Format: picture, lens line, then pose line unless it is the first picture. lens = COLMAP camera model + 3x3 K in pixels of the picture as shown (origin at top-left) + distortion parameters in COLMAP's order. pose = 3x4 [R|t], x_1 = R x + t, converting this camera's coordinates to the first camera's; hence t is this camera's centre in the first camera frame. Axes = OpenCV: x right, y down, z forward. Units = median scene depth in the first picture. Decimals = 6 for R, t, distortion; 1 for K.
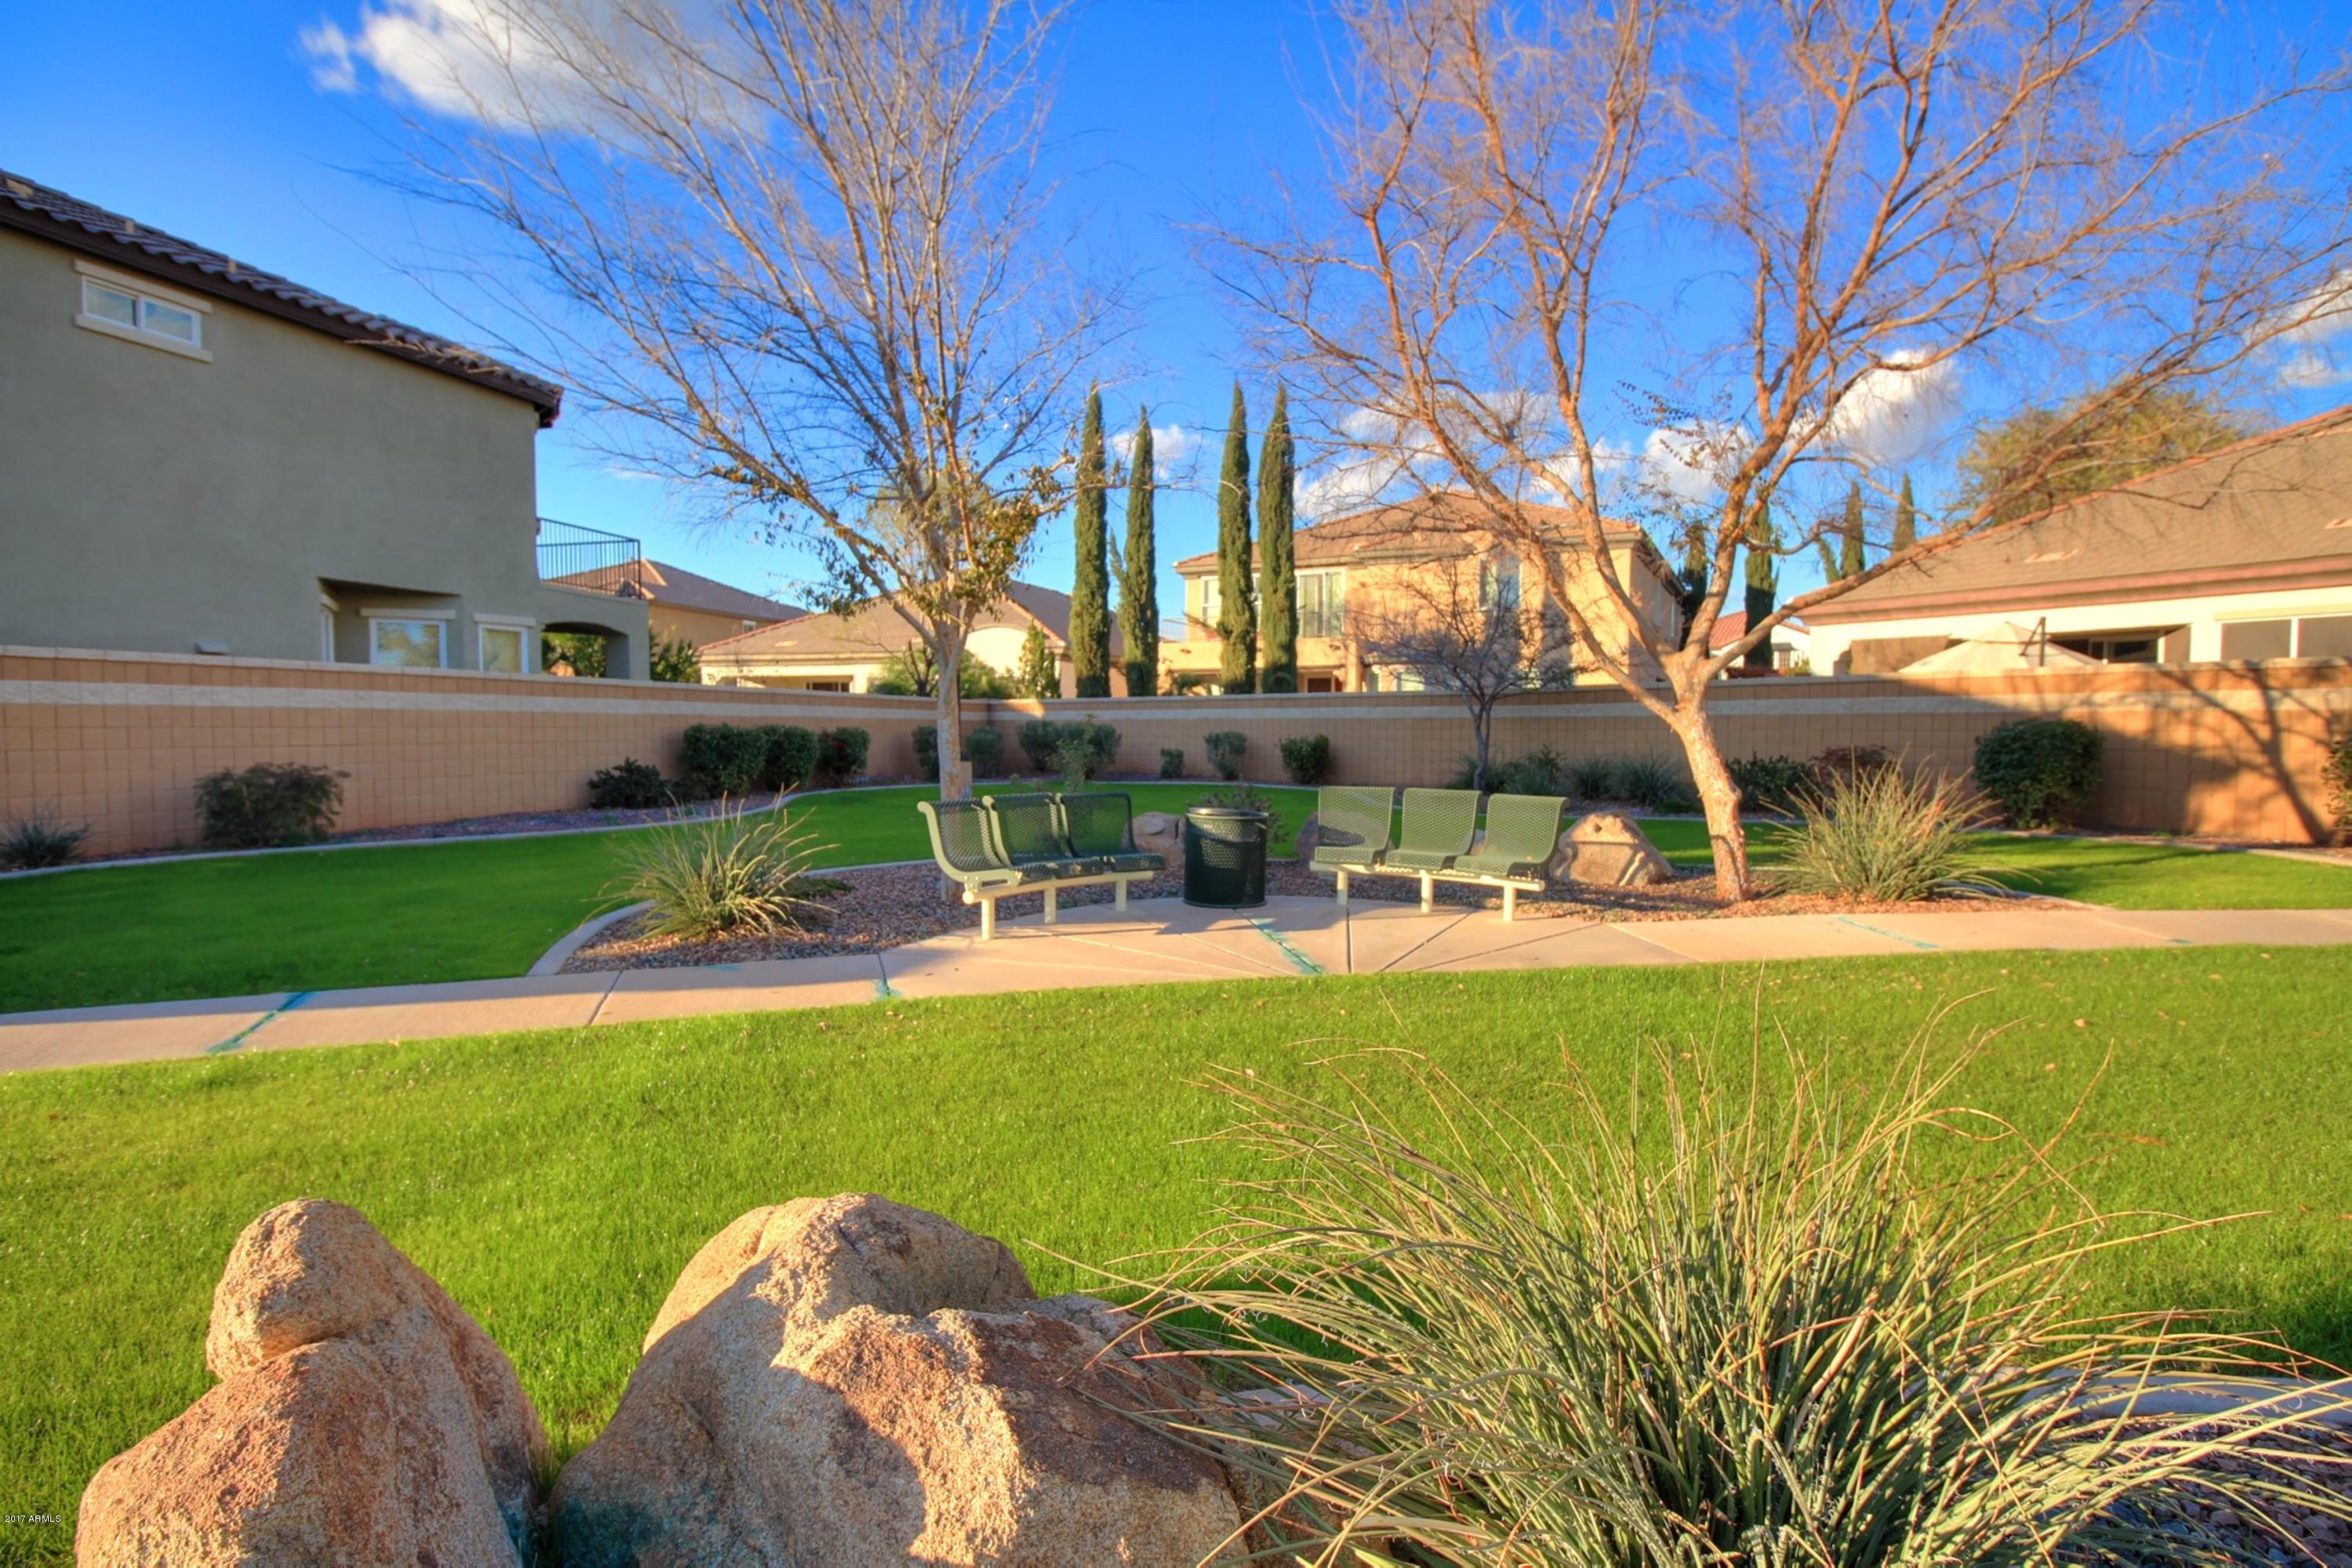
lens RADIAL K [[1094.3, 0, 1190.4], [0, 1094.3, 772.4], [0, 0, 1]] dist [0.000434, -0.012115]
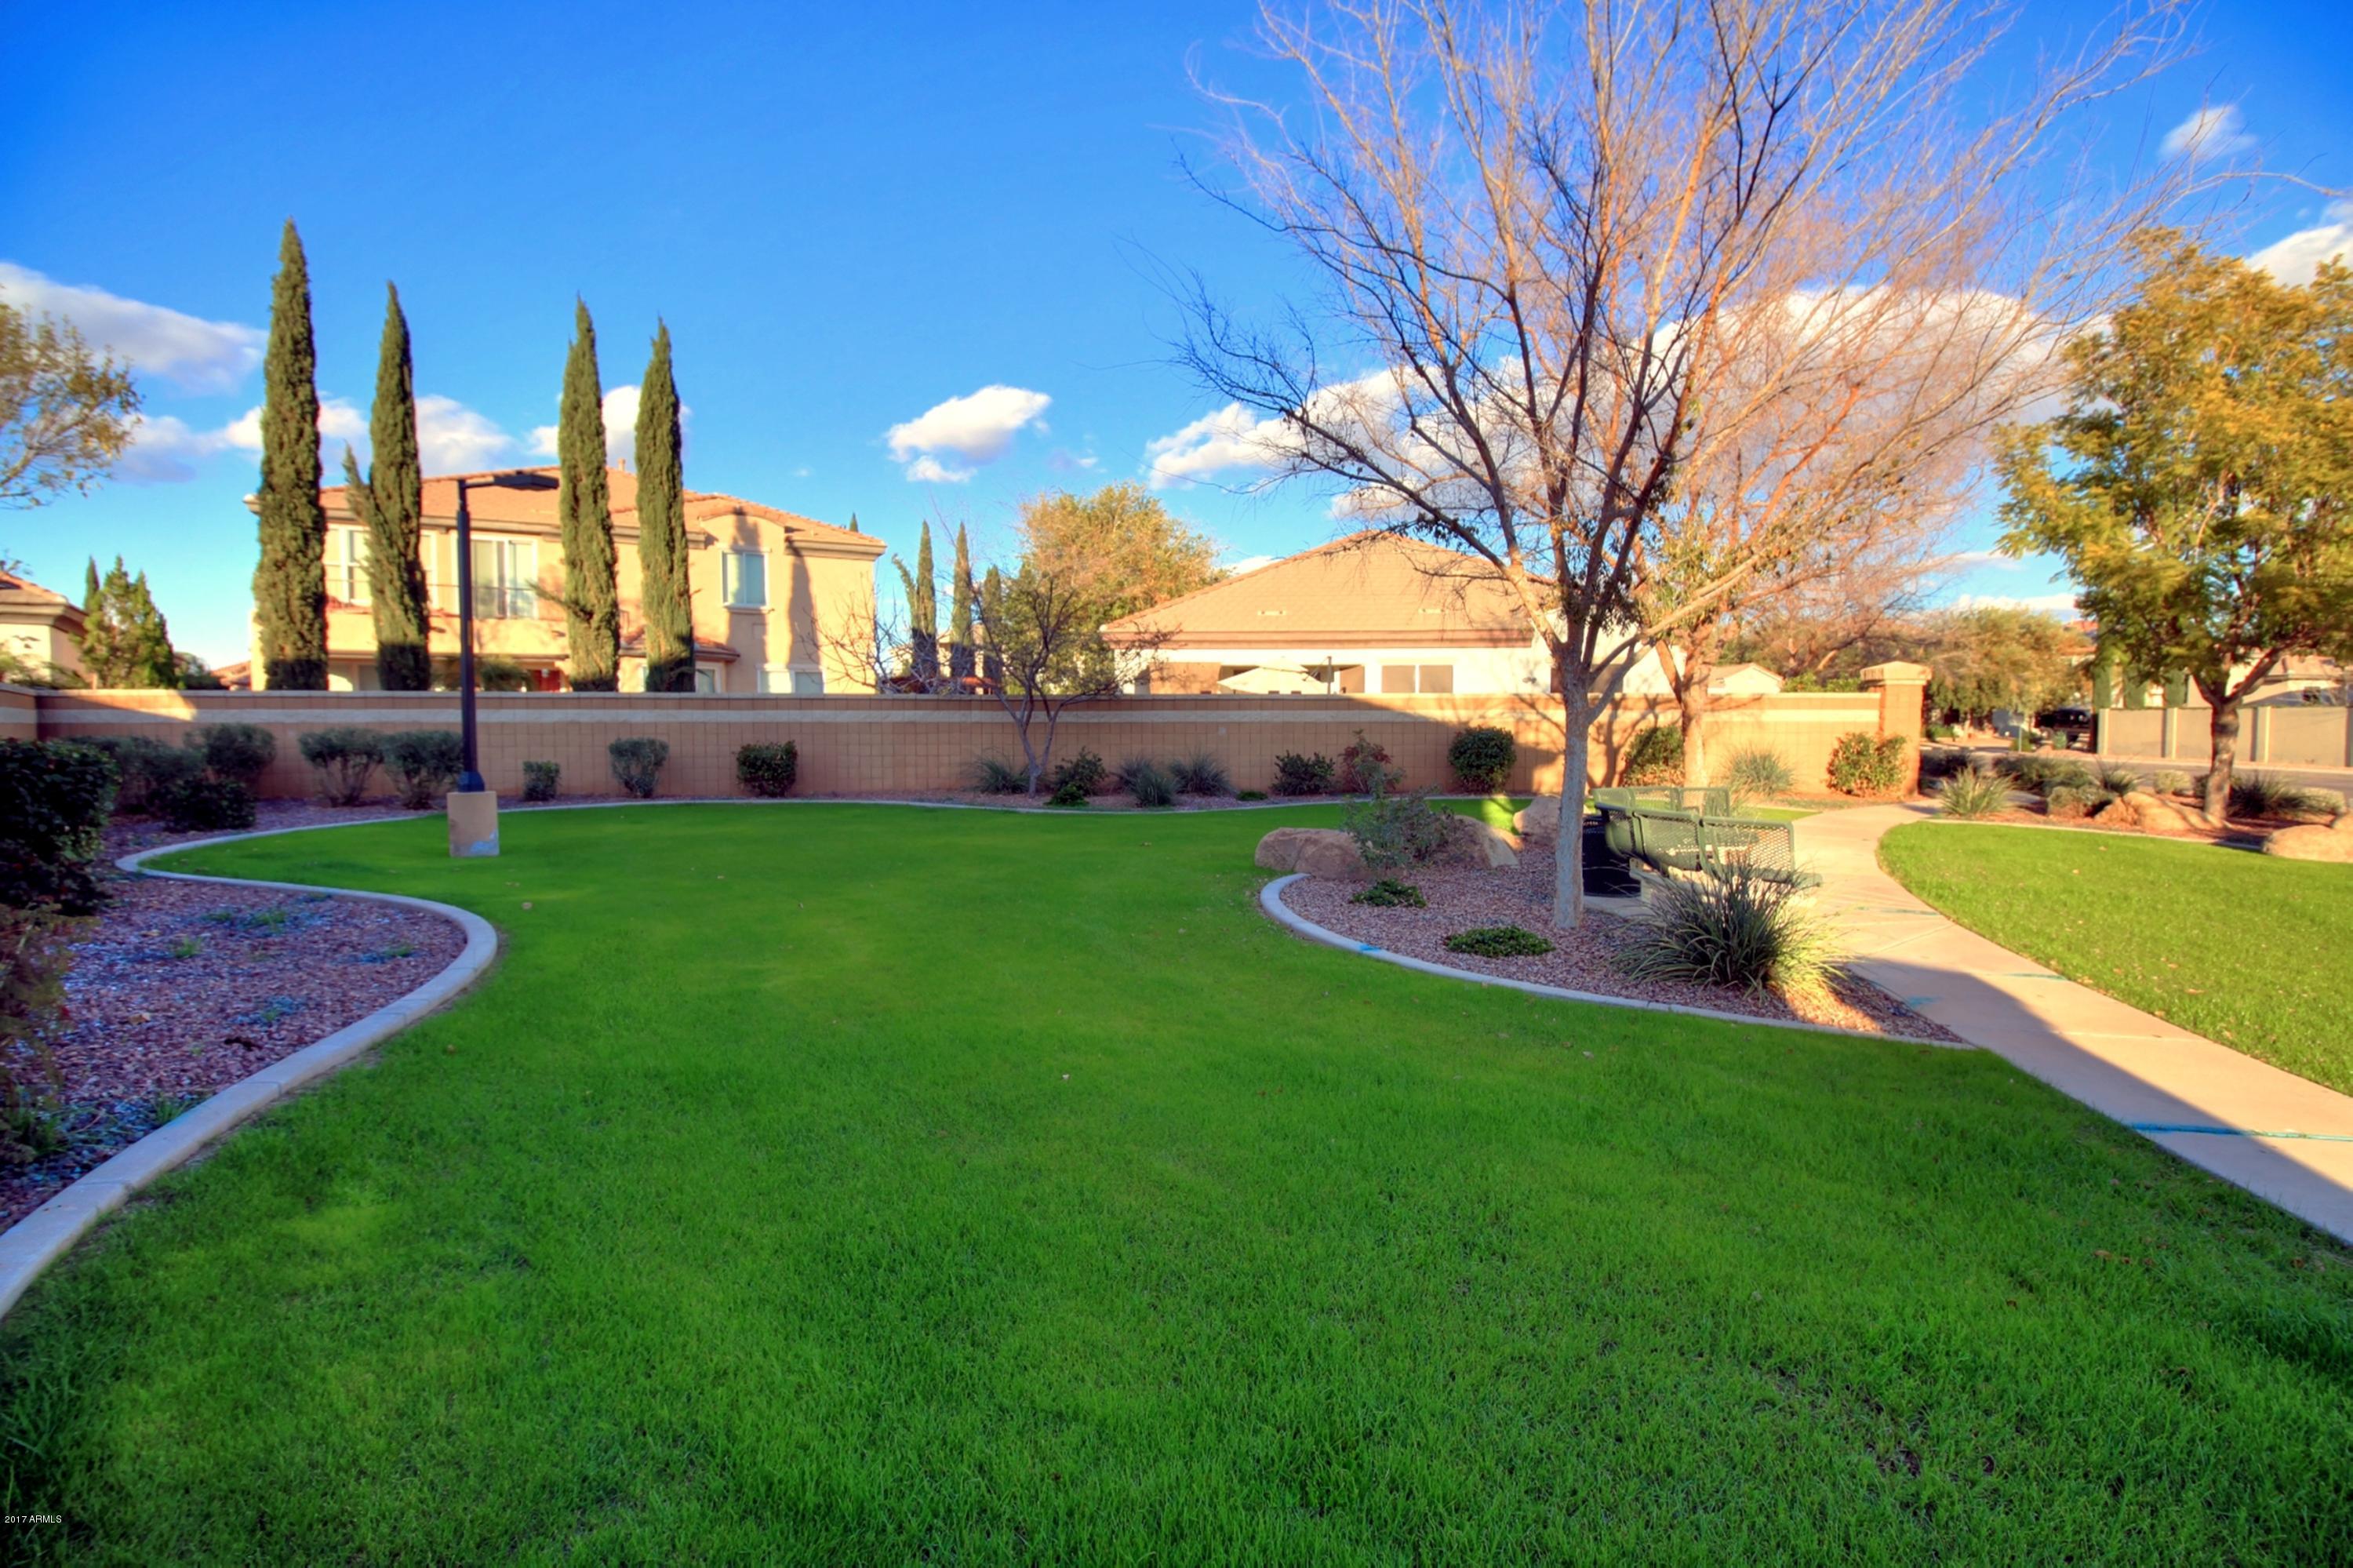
lens RADIAL K [[1094.8, 0, 1190.9], [0, 1094.8, 772.4], [0, 0, 1]] dist [0.000434, -0.012115]
pose [[0.608545, -0.034124, 0.792785, -0.348713], [0.034025, 0.999278, 0.016895, -0.011761], [-0.792790, 0.016693, 0.609267, 0.177123]]
